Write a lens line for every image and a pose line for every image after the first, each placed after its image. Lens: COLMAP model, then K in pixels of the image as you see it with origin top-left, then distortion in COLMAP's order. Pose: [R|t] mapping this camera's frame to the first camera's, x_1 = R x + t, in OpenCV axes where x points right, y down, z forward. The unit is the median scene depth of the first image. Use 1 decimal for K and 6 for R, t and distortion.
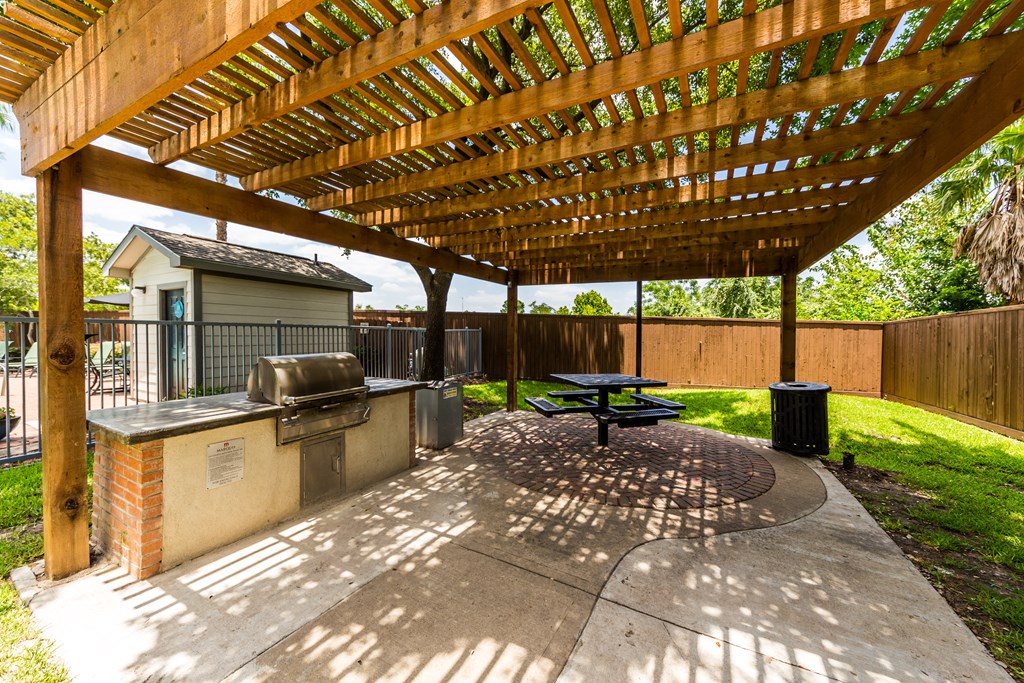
lens RADIAL K [[361.0, 0, 512.0], [0, 361.0, 341.5], [0, 0, 1]] dist [0.002197, 0.000098]
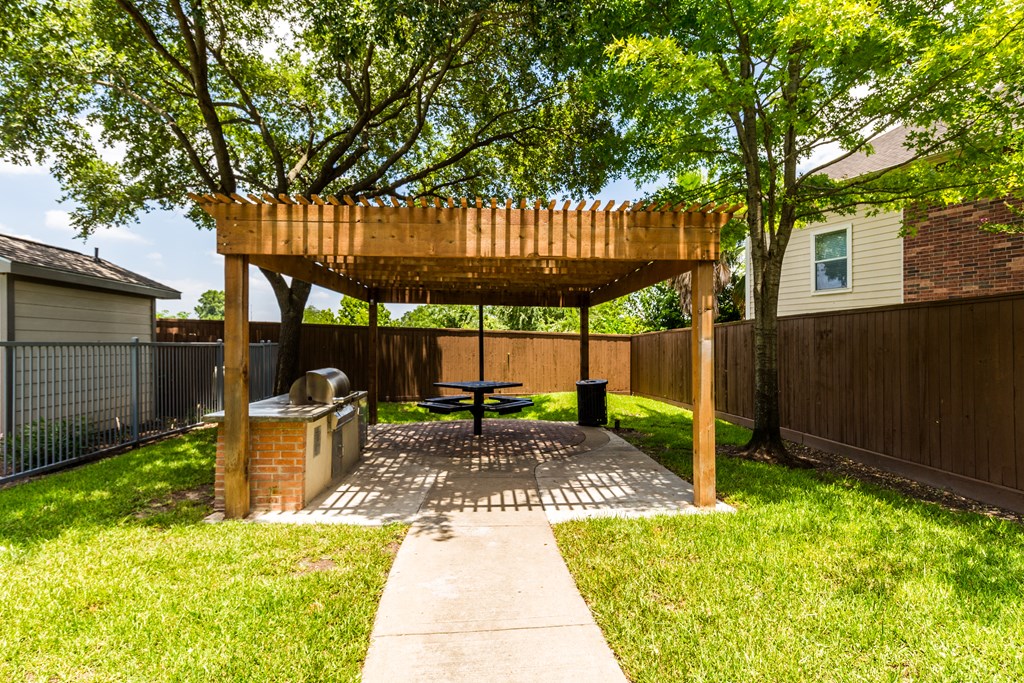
lens RADIAL K [[462.8, 0, 512.0], [0, 462.8, 341.5], [0, 0, 1]] dist [0.002080, 0.000454]
pose [[0.854613, -0.003375, 0.519255, -0.503103], [0.017226, 0.999613, -0.021856, -0.011295], [-0.518980, 0.027623, 0.854340, -0.495530]]
